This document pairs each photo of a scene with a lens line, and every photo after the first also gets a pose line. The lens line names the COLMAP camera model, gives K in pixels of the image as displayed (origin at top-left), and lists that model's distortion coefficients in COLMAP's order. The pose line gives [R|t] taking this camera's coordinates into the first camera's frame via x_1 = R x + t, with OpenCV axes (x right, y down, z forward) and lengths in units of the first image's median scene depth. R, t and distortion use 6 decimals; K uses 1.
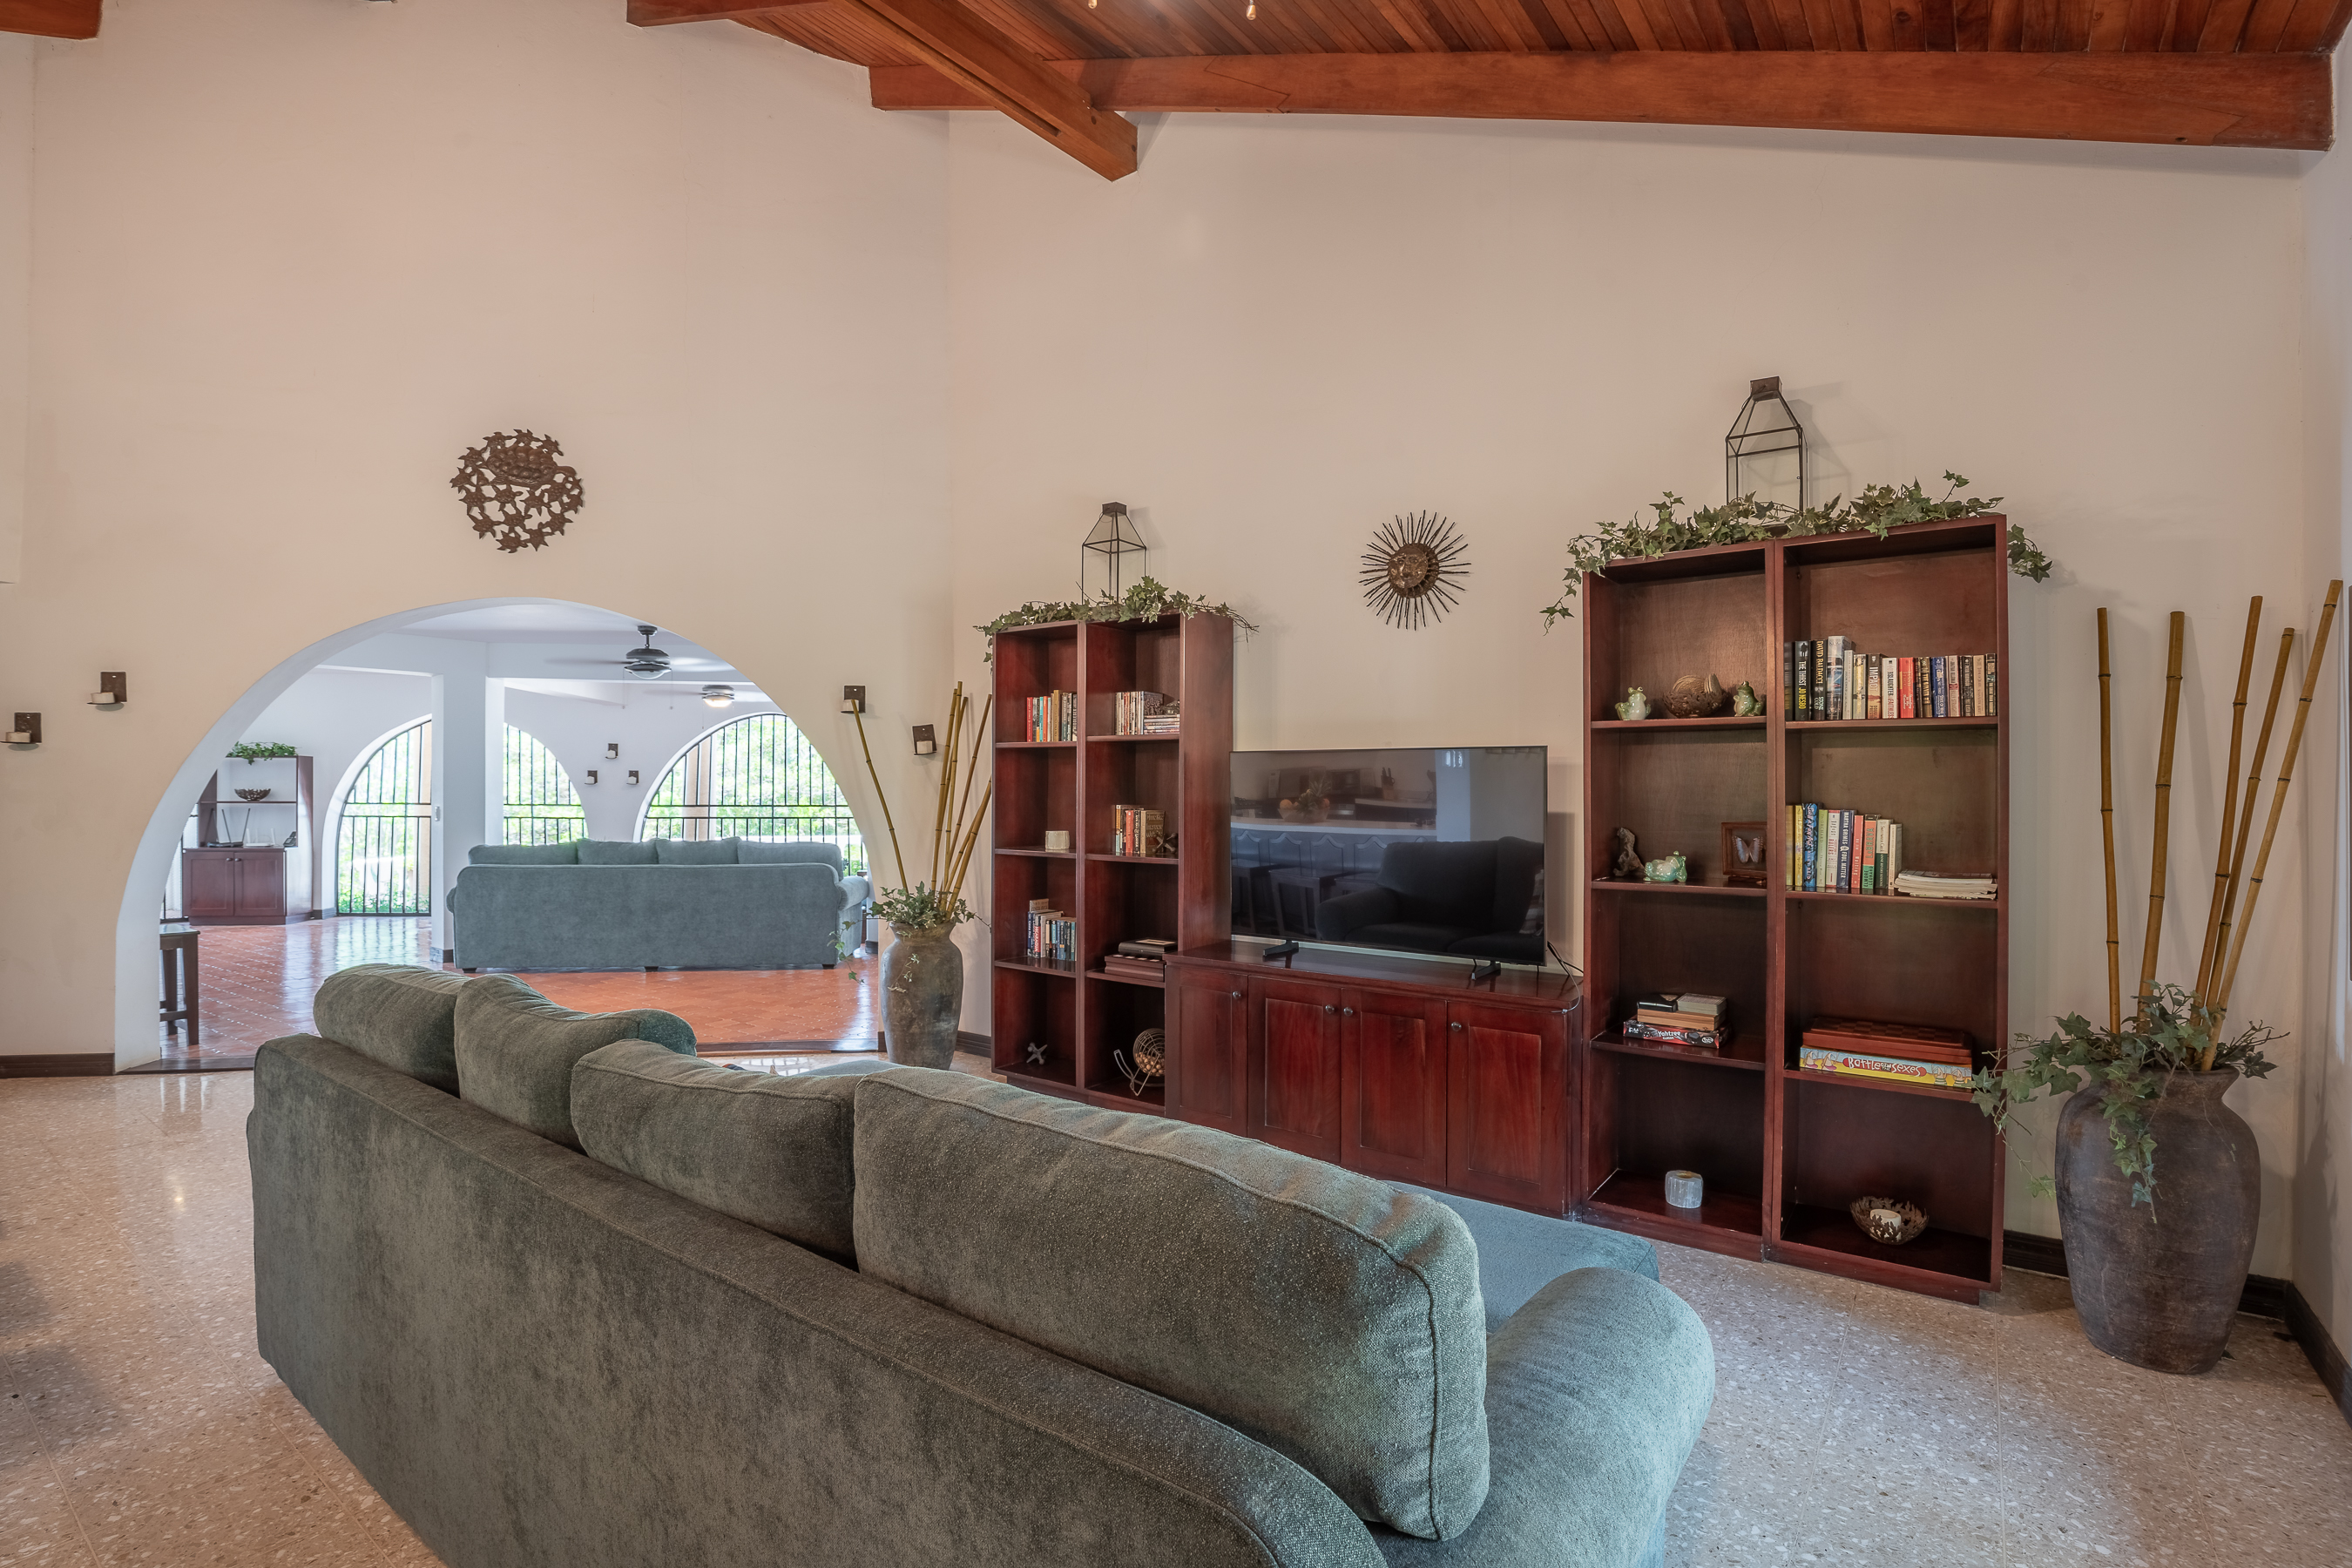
lens RADIAL K [[1091.4, 0, 1187.1], [0, 1091.4, 780.2], [0, 0, 1]] dist [-0.021269, 0.001009]
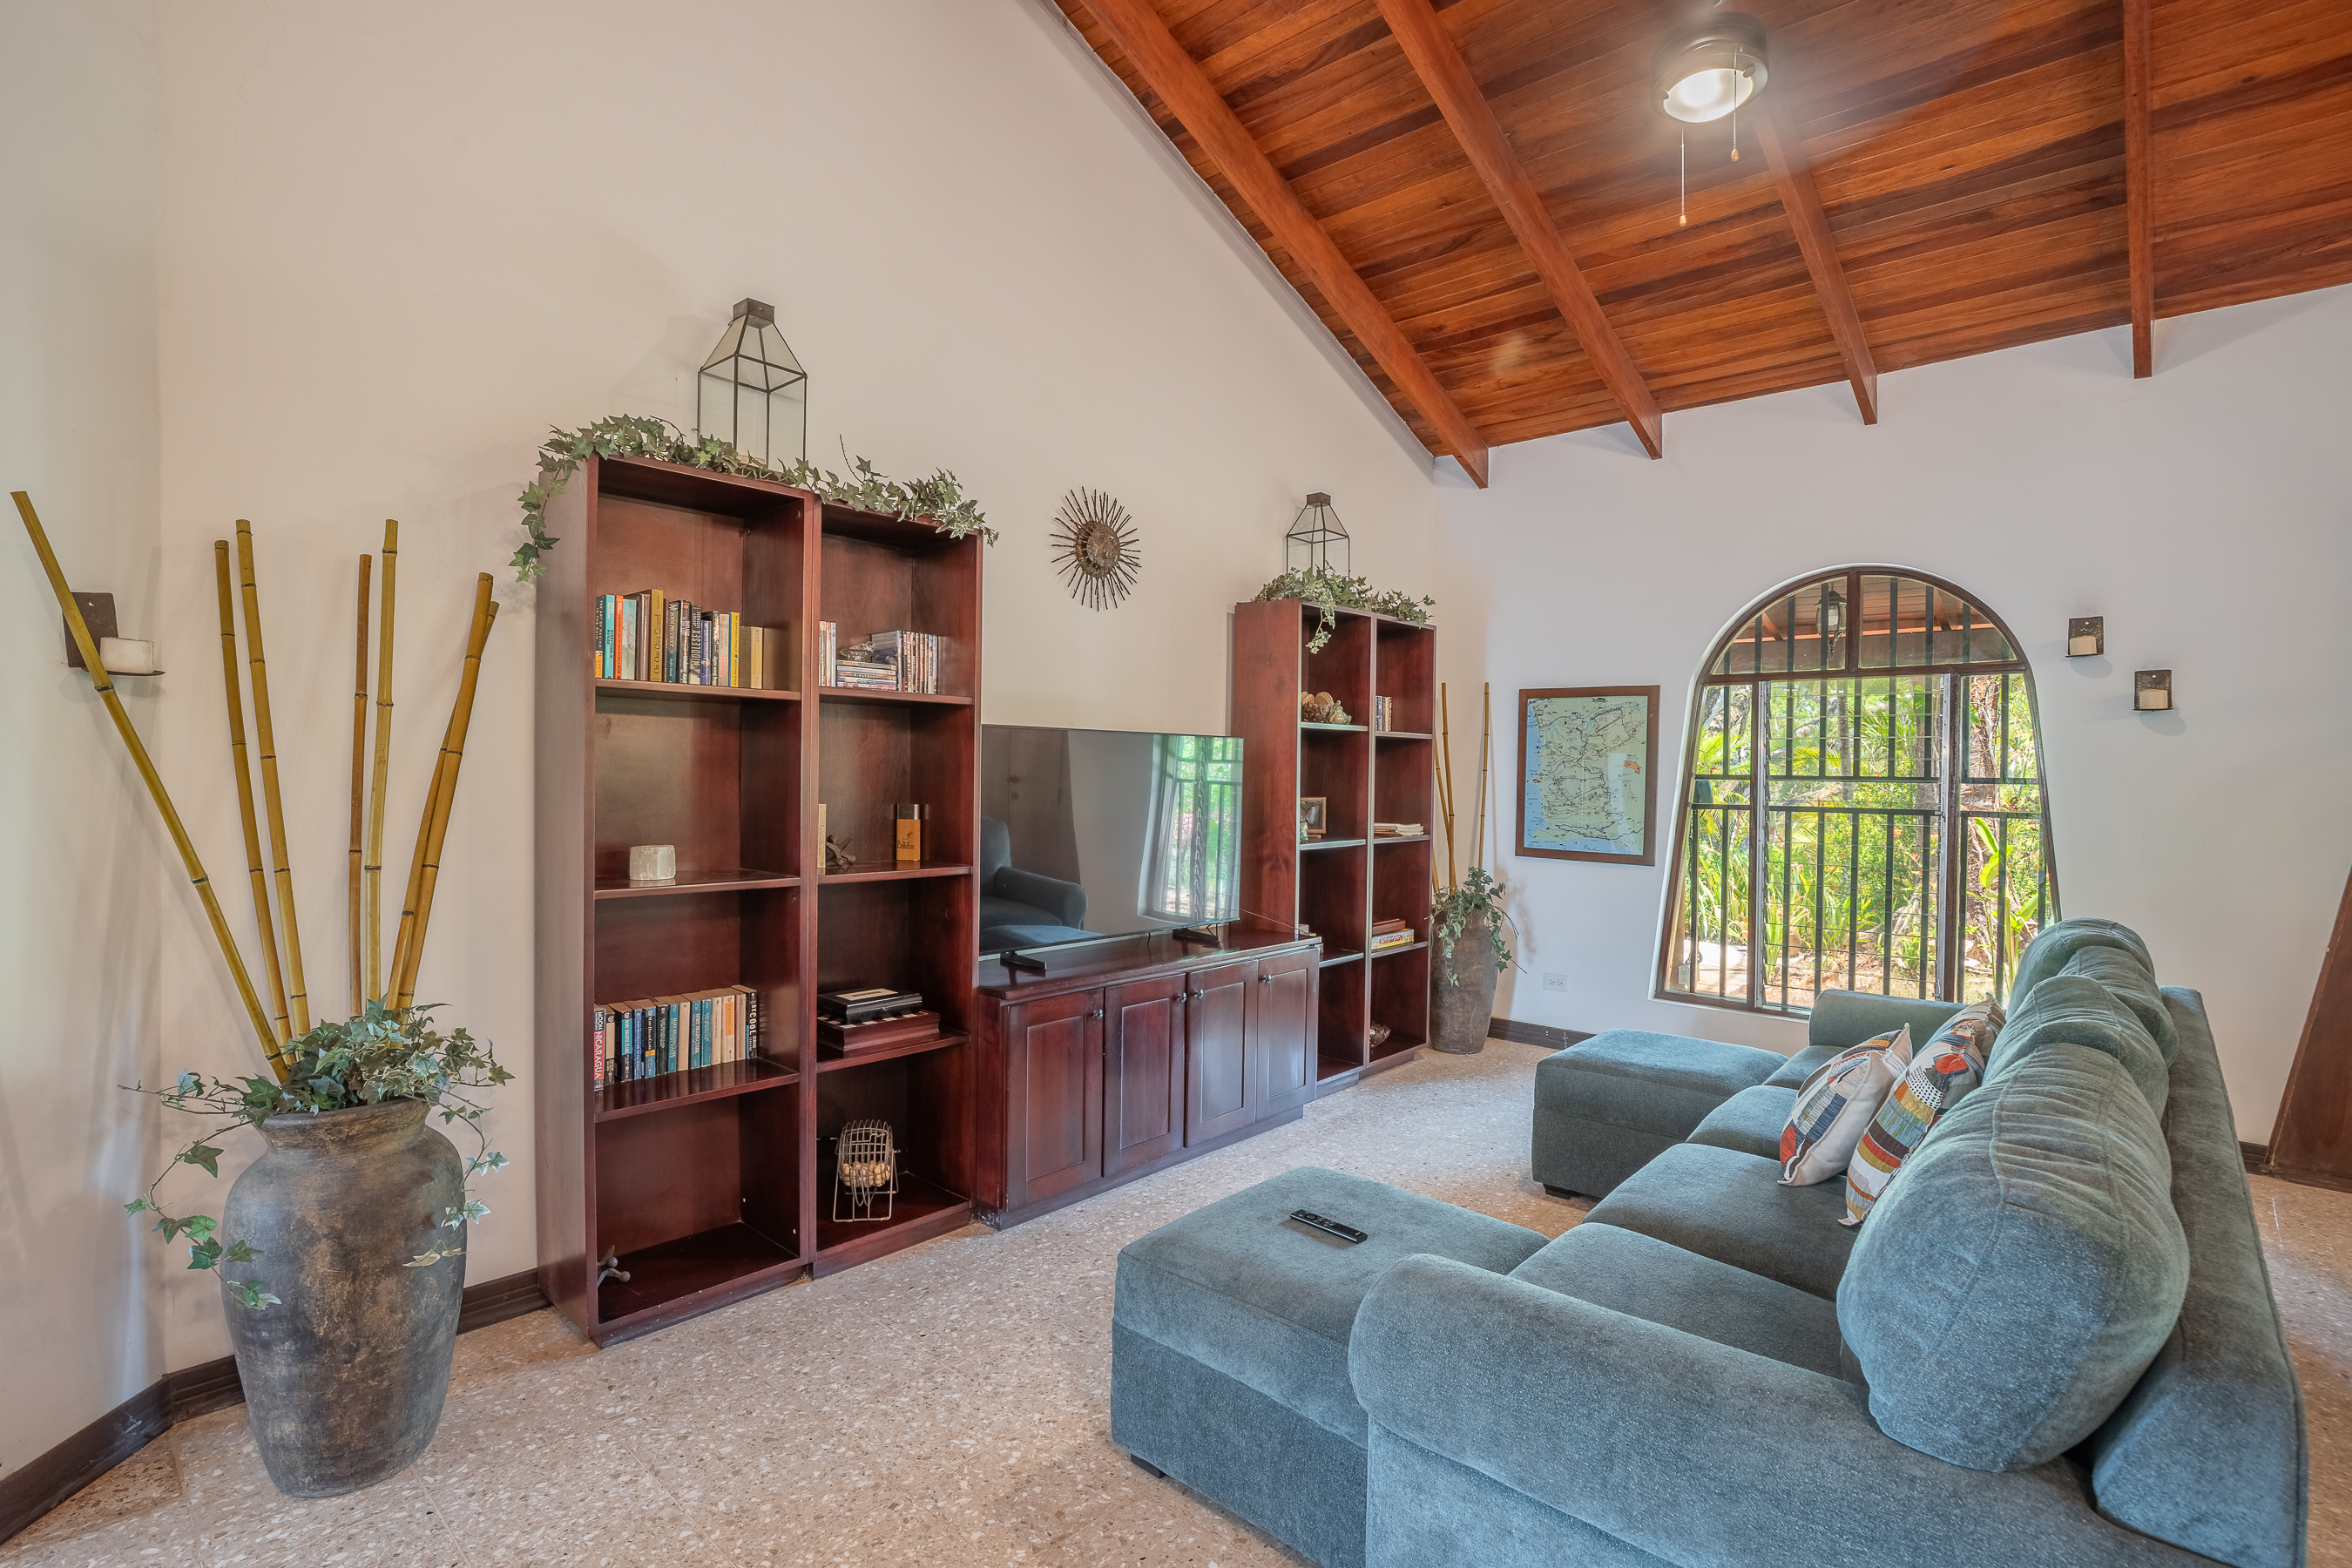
lens RADIAL K [[1083.2, 0, 1179.0], [0, 1083.2, 819.6], [0, 0, 1]] dist [-0.039064, 0.000308]
pose [[0.112892, -0.031813, 0.993098, -0.731784], [-0.004044, 0.999464, 0.032477, 0.017250], [-0.993599, -0.007683, 0.112703, 0.794161]]
